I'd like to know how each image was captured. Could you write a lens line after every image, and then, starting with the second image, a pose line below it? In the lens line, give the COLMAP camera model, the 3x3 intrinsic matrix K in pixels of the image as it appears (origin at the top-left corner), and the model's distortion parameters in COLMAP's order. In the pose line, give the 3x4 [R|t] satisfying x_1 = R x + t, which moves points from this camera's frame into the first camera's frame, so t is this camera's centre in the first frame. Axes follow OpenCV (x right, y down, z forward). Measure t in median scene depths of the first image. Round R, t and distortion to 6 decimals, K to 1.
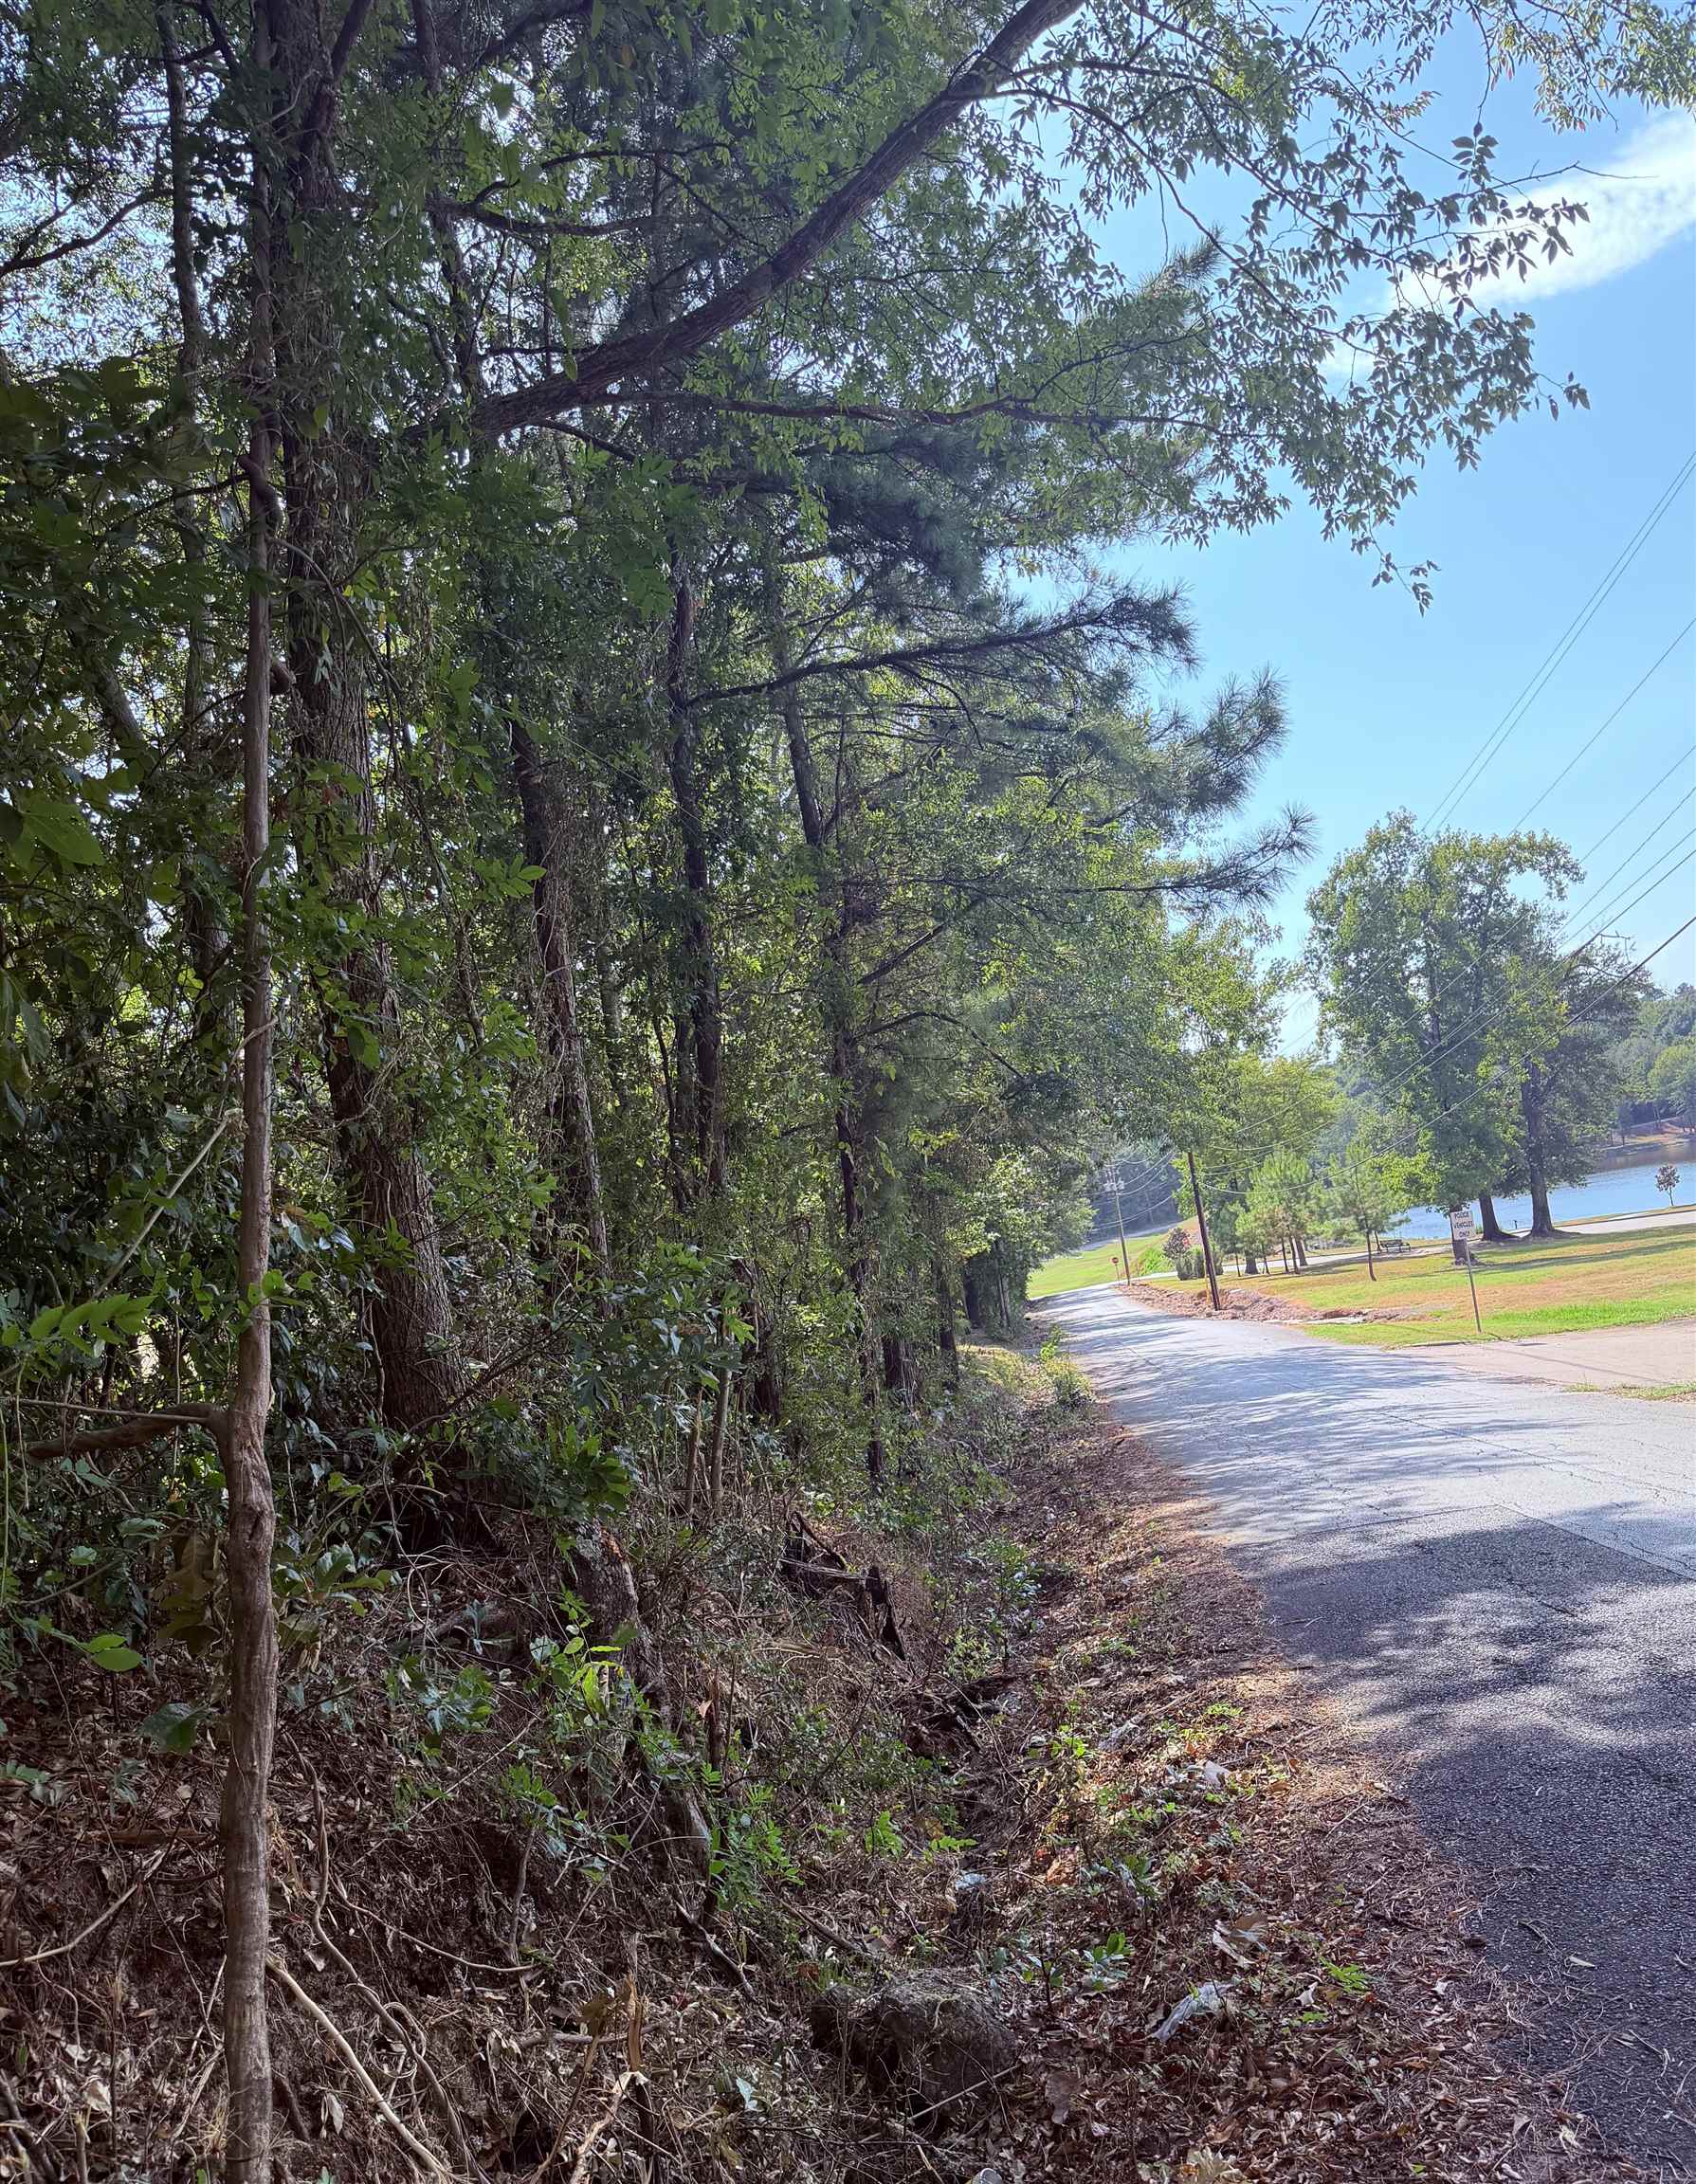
lens RADIAL K [[1742.4, 0, 848.0], [0, 1742.4, 1092.0], [0, 0, 1]] dist [-0.120626, 0.000003]
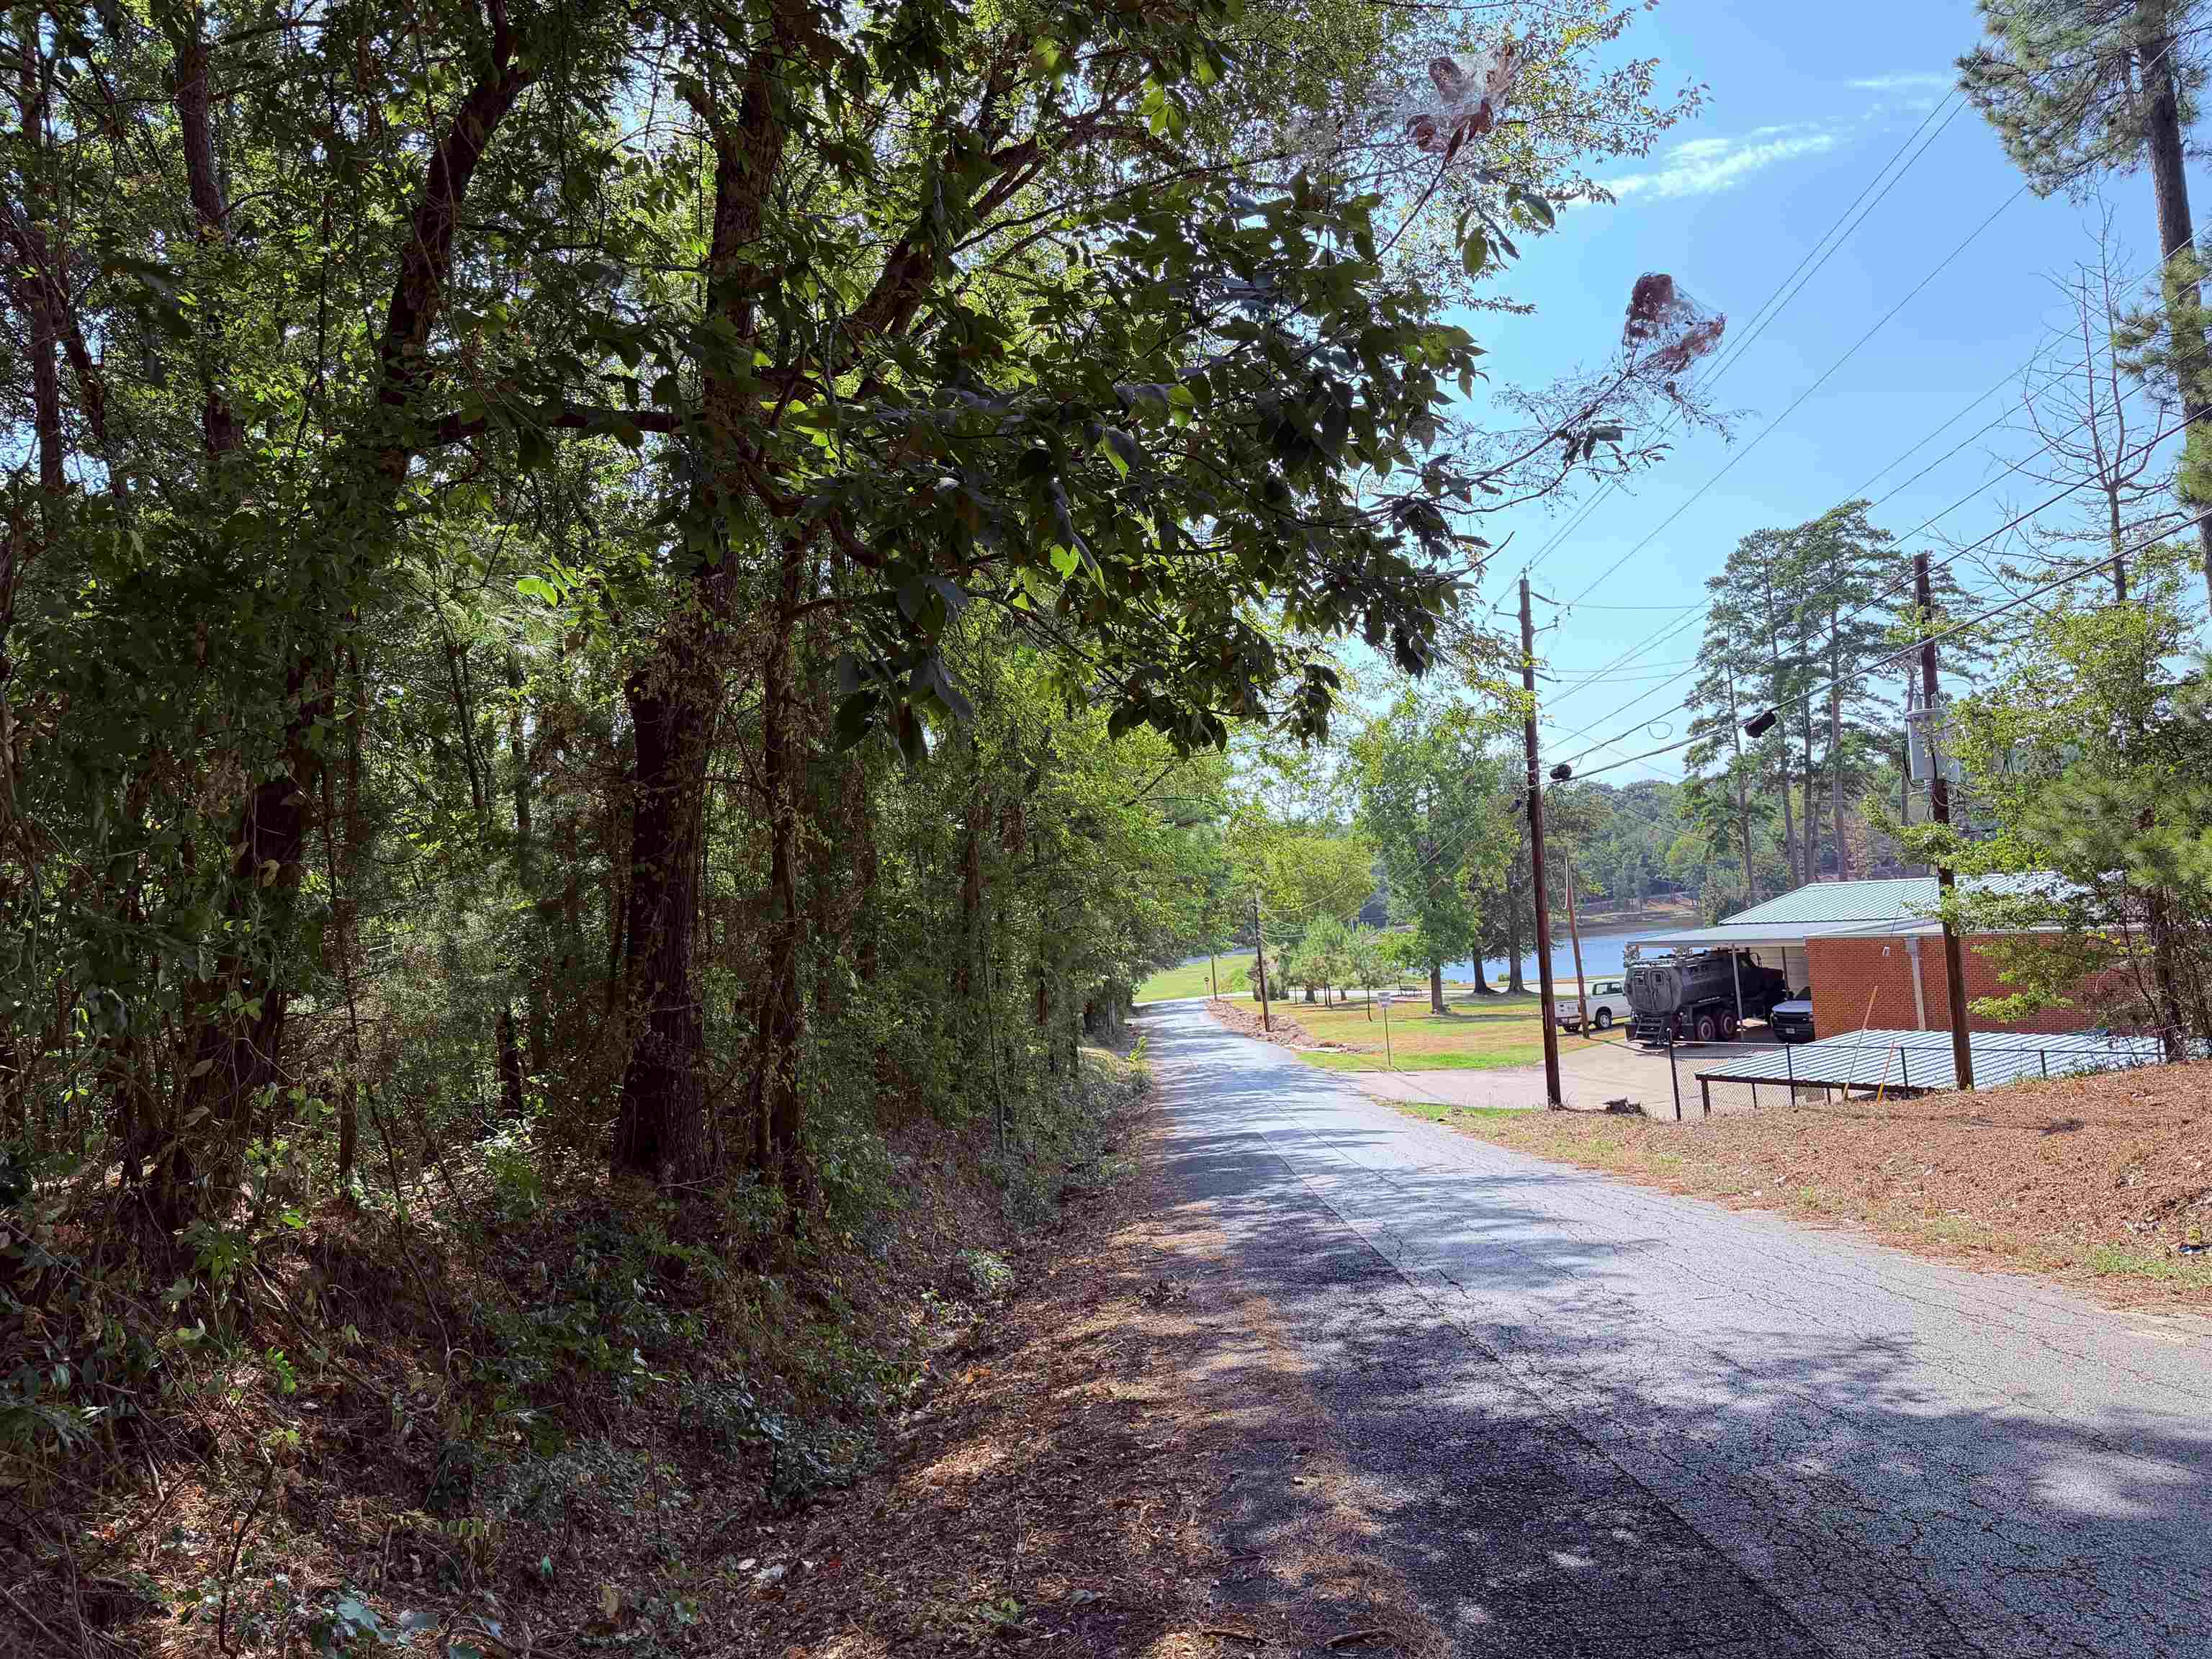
lens RADIAL K [[1526.5, 0, 1106.0], [0, 1526.5, 829.5], [0, 0, 1]] dist [0.001247, -0.001382]
pose [[0.994711, 0.073829, 0.071413, -0.011495], [-0.074775, 0.997143, 0.010663, -0.033347], [-0.070422, -0.015947, 0.997390, -0.185359]]
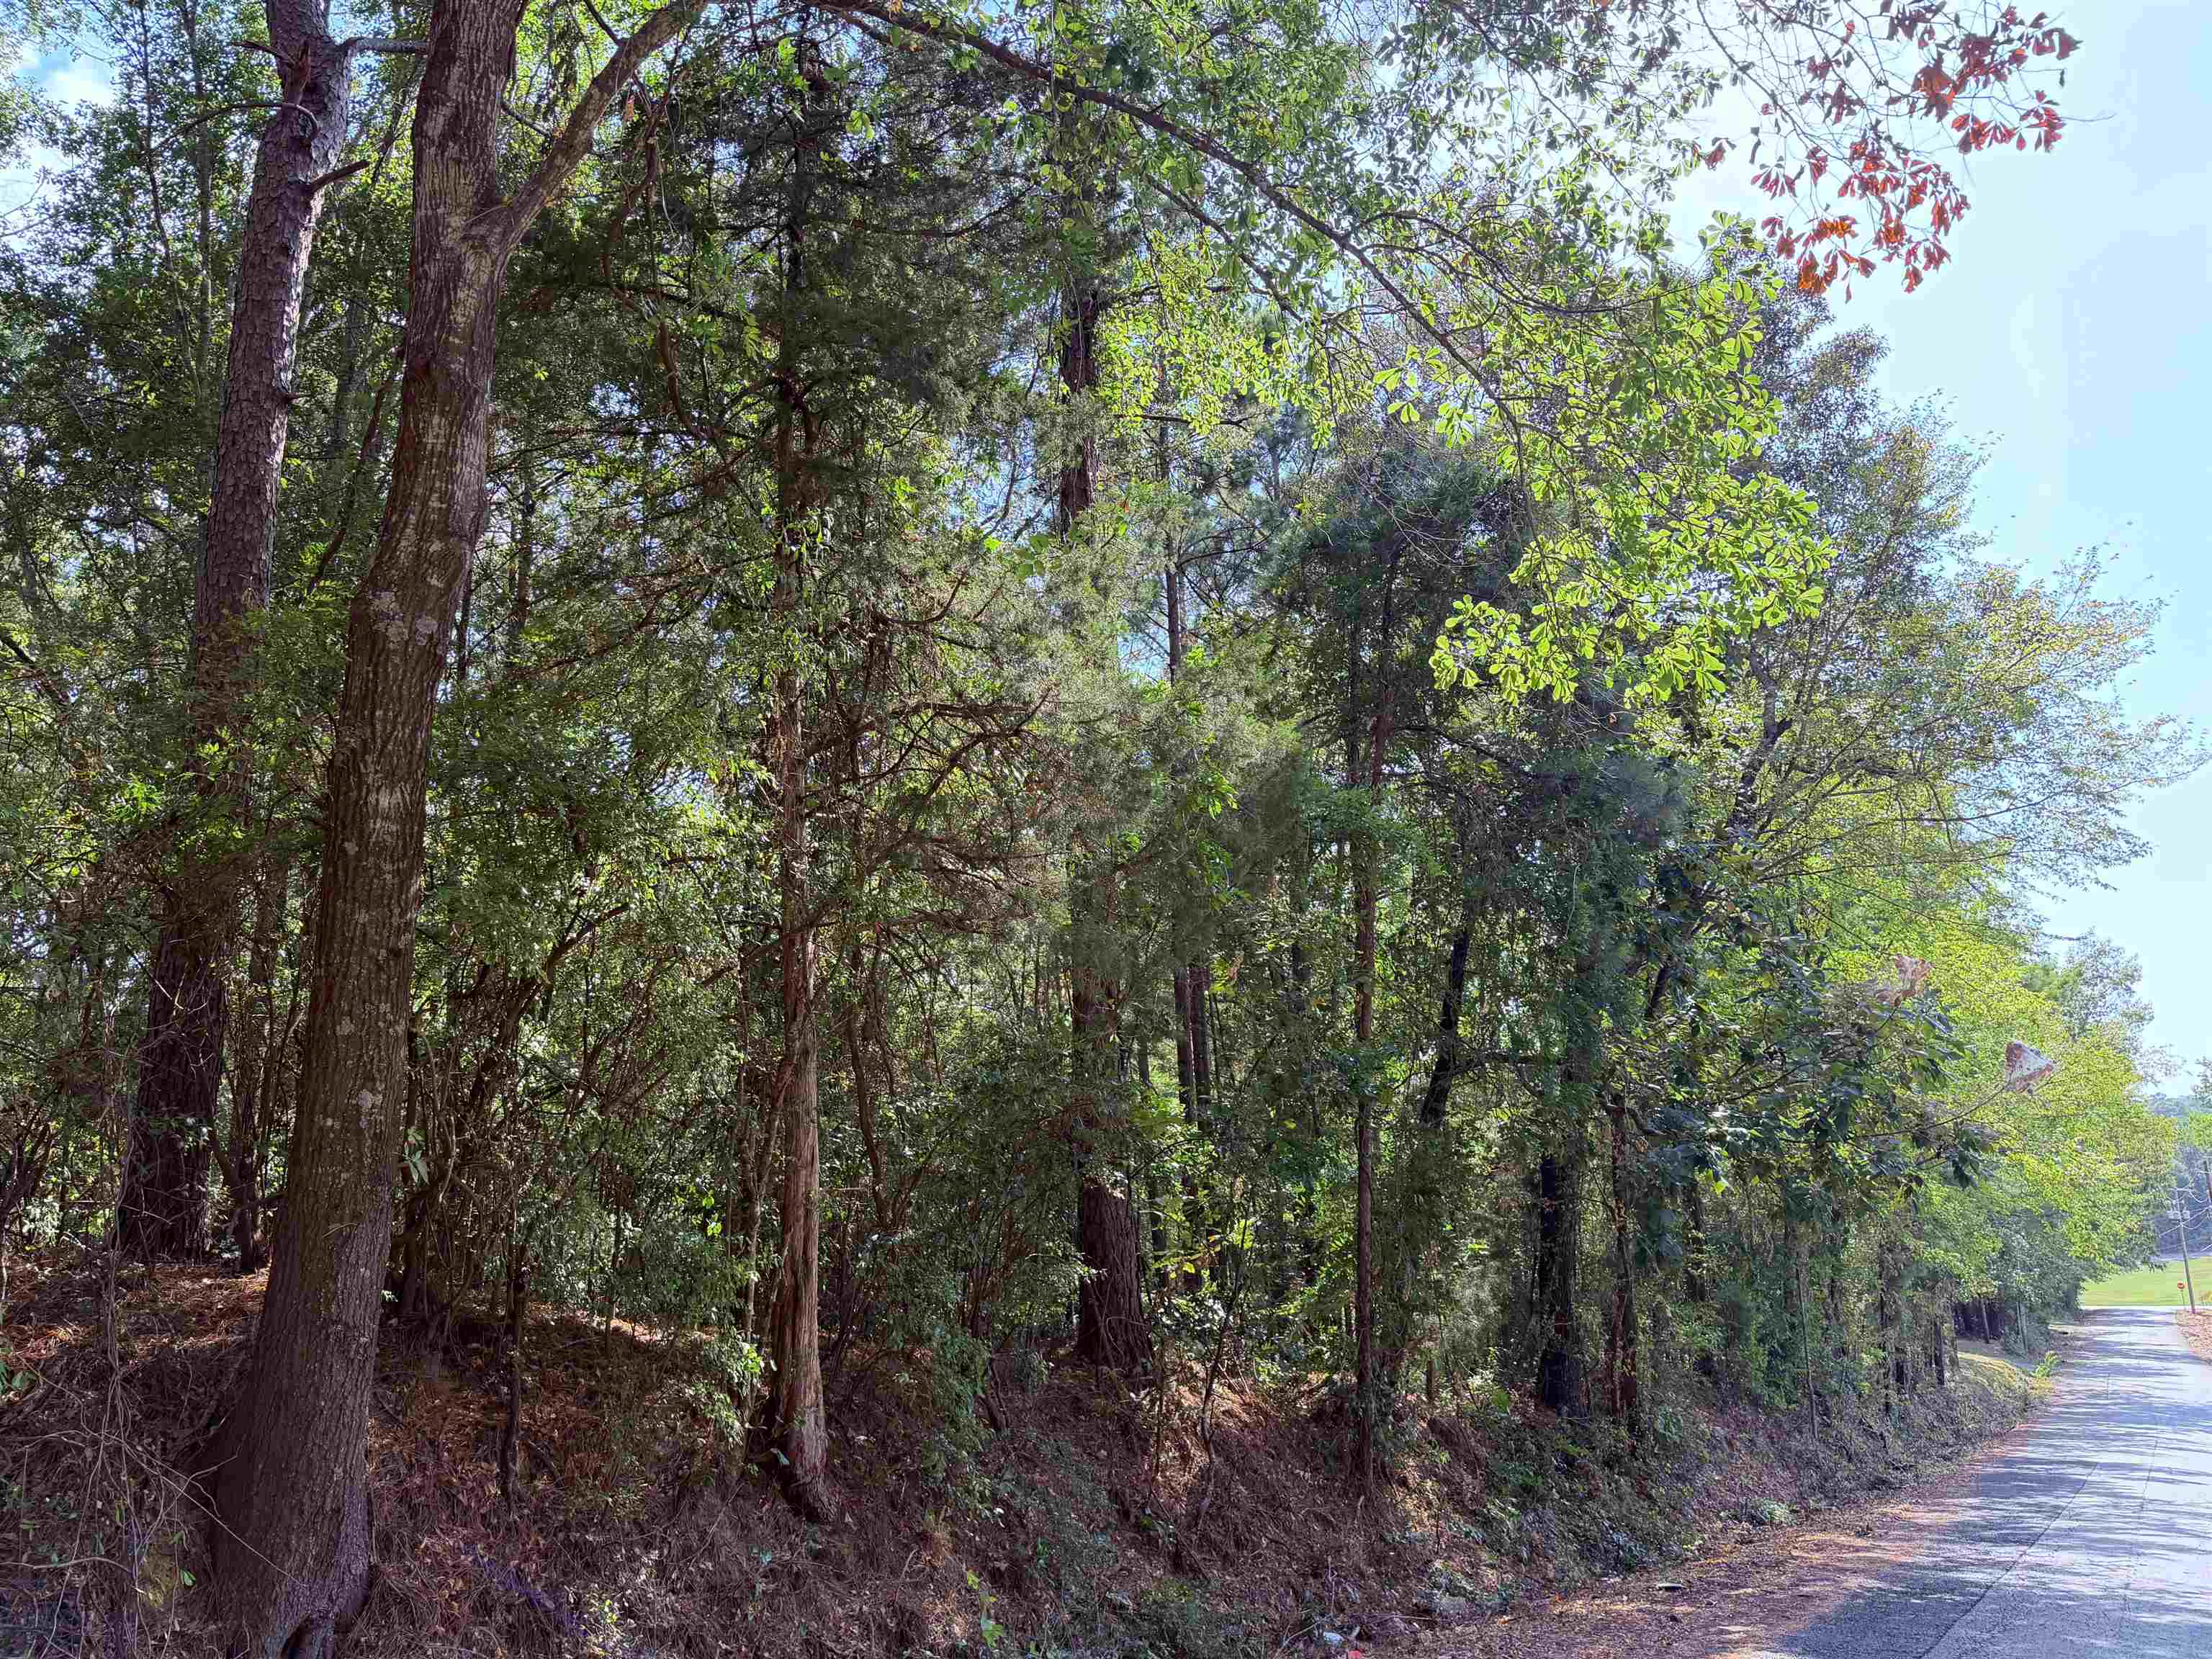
lens RADIAL K [[1526.5, 0, 1106.0], [0, 1526.5, 829.5], [0, 0, 1]] dist [0.001247, -0.001382]
pose [[0.883810, 0.026588, -0.467090, 0.003883], [-0.083325, 0.991367, -0.101233, -0.053786], [0.460366, 0.128391, 0.878396, -0.278554]]
